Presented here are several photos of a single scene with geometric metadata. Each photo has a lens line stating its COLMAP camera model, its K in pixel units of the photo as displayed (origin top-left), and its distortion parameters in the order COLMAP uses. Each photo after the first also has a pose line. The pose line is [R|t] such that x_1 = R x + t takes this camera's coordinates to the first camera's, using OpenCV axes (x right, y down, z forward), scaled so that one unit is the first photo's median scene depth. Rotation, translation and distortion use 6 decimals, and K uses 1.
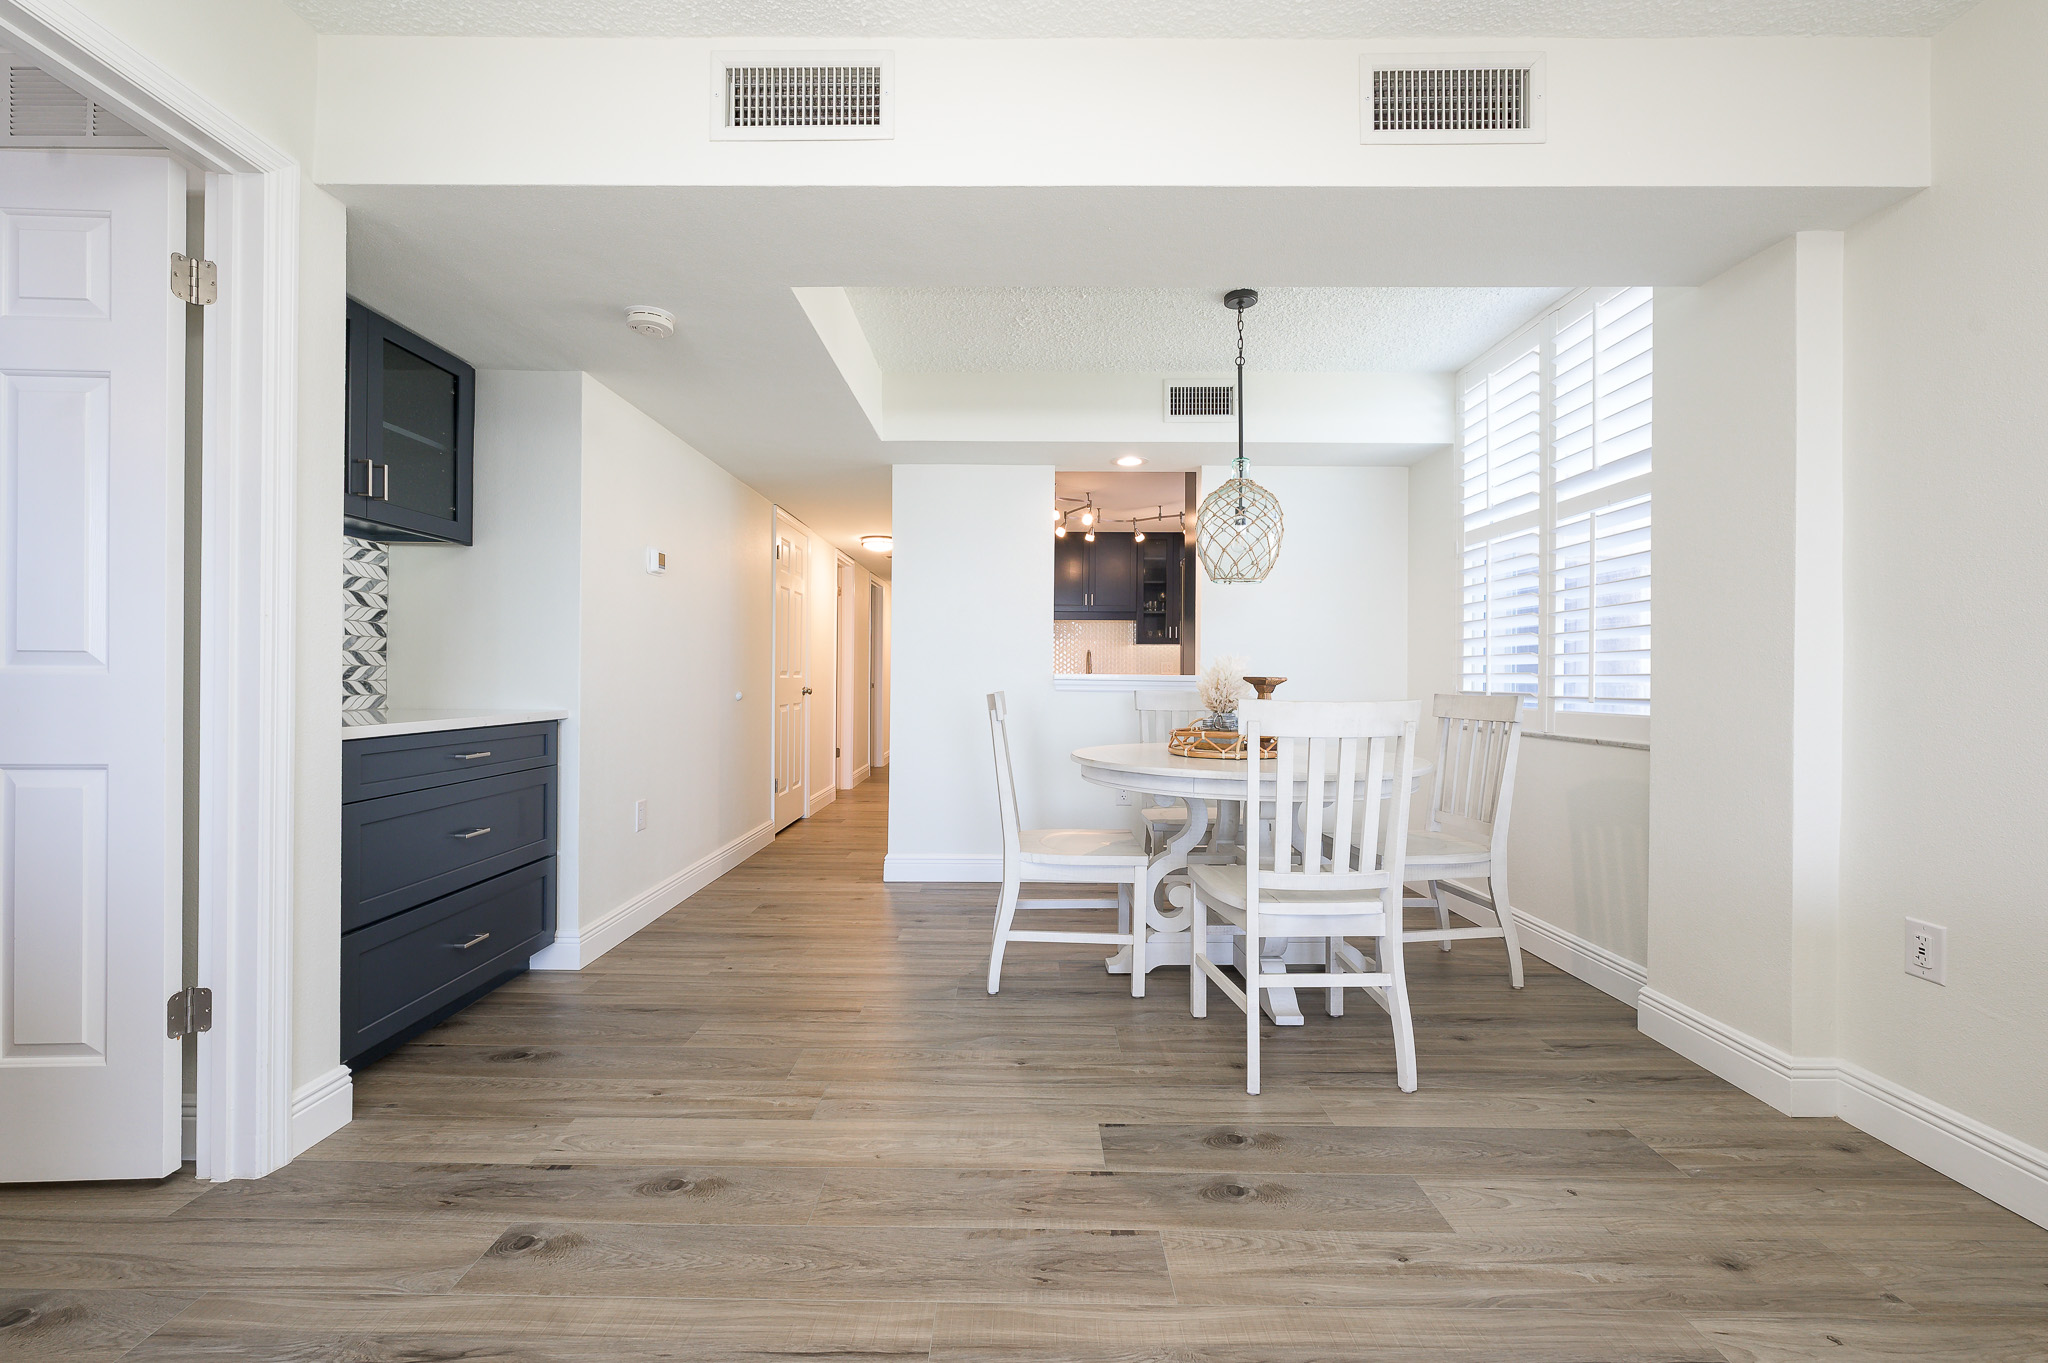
lens RADIAL K [[830.9, 0, 987.6], [0, 830.9, 672.6], [0, 0, 1]] dist [-0.000723, 0.000015]
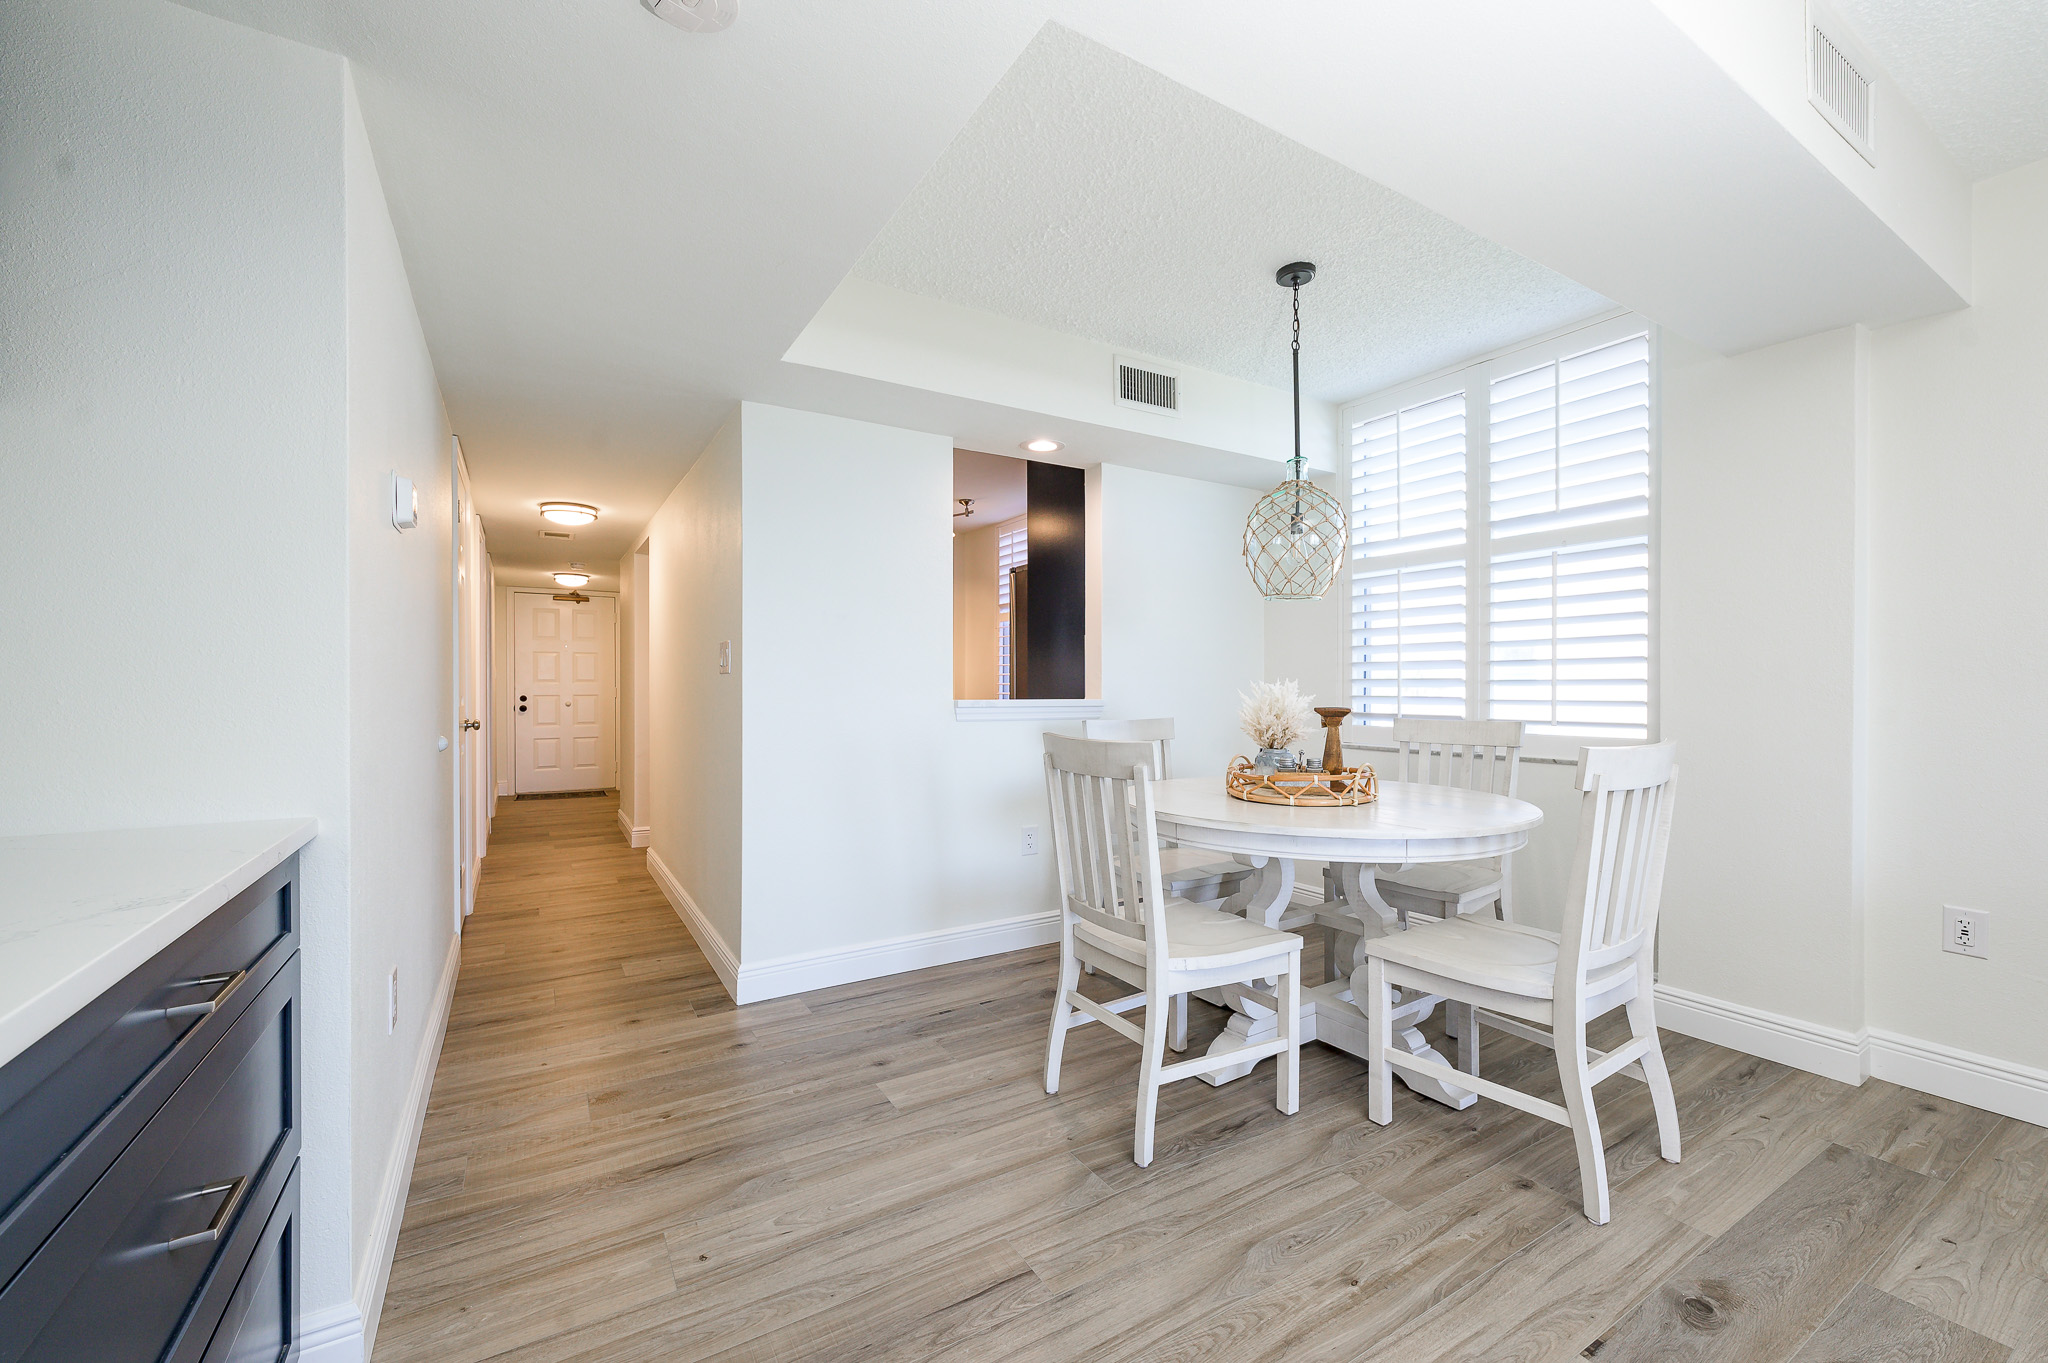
lens RADIAL K [[823.3, 0, 1011.0], [0, 823.3, 688.2], [0, 0, 1]] dist [0.000604, -0.000027]
pose [[0.845000, -0.007215, 0.534718, -0.423158], [0.002979, 0.999957, 0.008784, -0.023750], [-0.534758, -0.005829, 0.844985, 0.432205]]
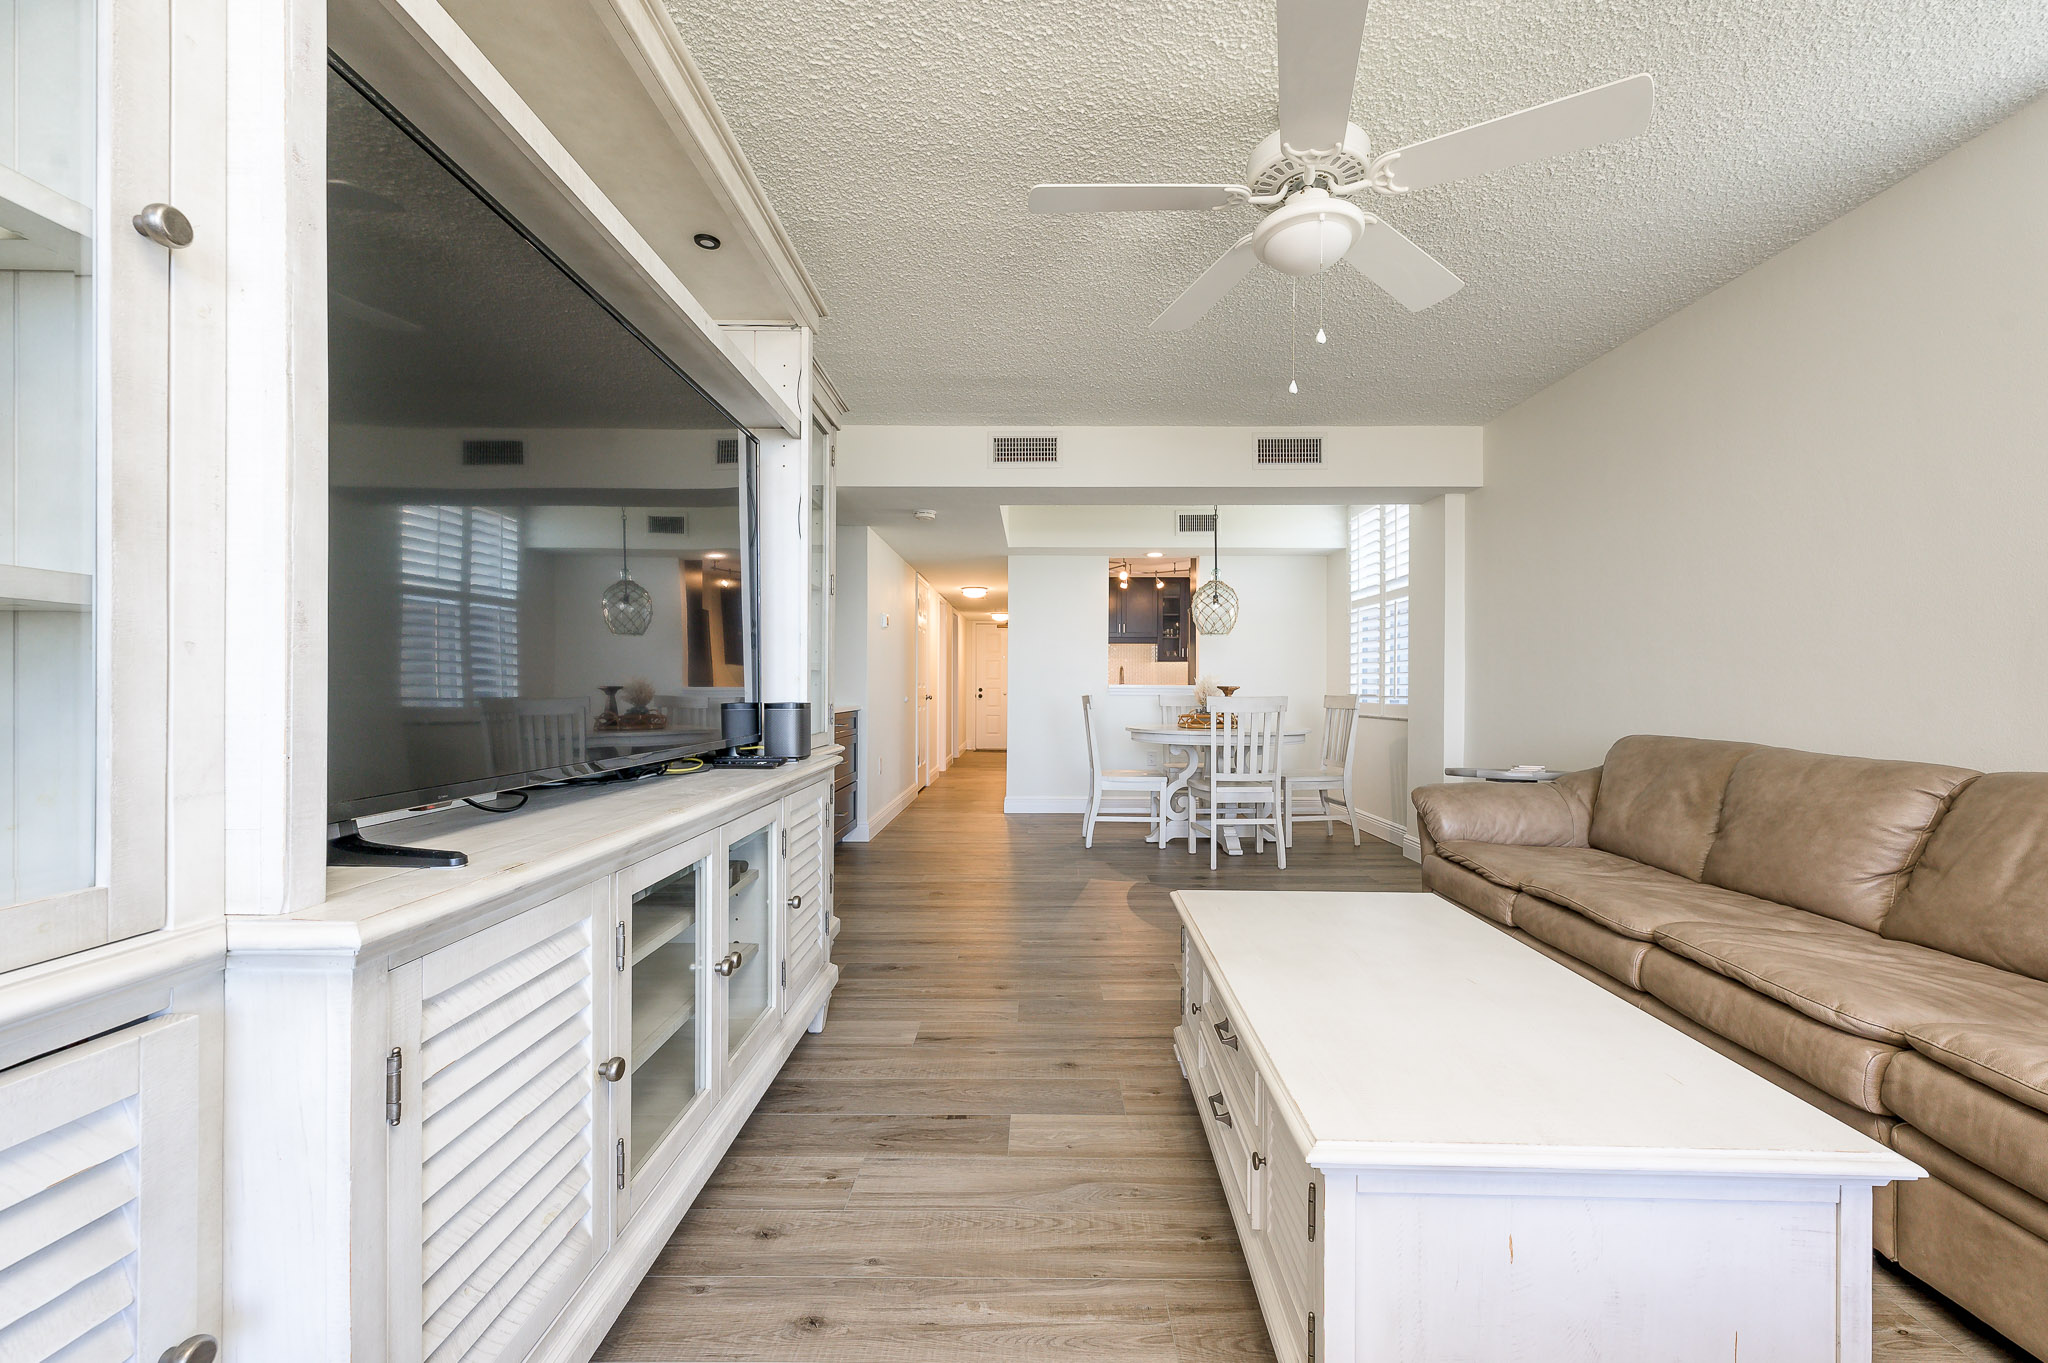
lens RADIAL K [[823.3, 0, 1011.0], [0, 823.3, 688.2], [0, 0, 1]] dist [0.000604, -0.000027]
pose [[0.999983, -0.004293, 0.003955, -0.166617], [0.004268, 0.999971, 0.006292, -0.004097], [-0.003982, -0.006275, 0.999972, -0.862838]]
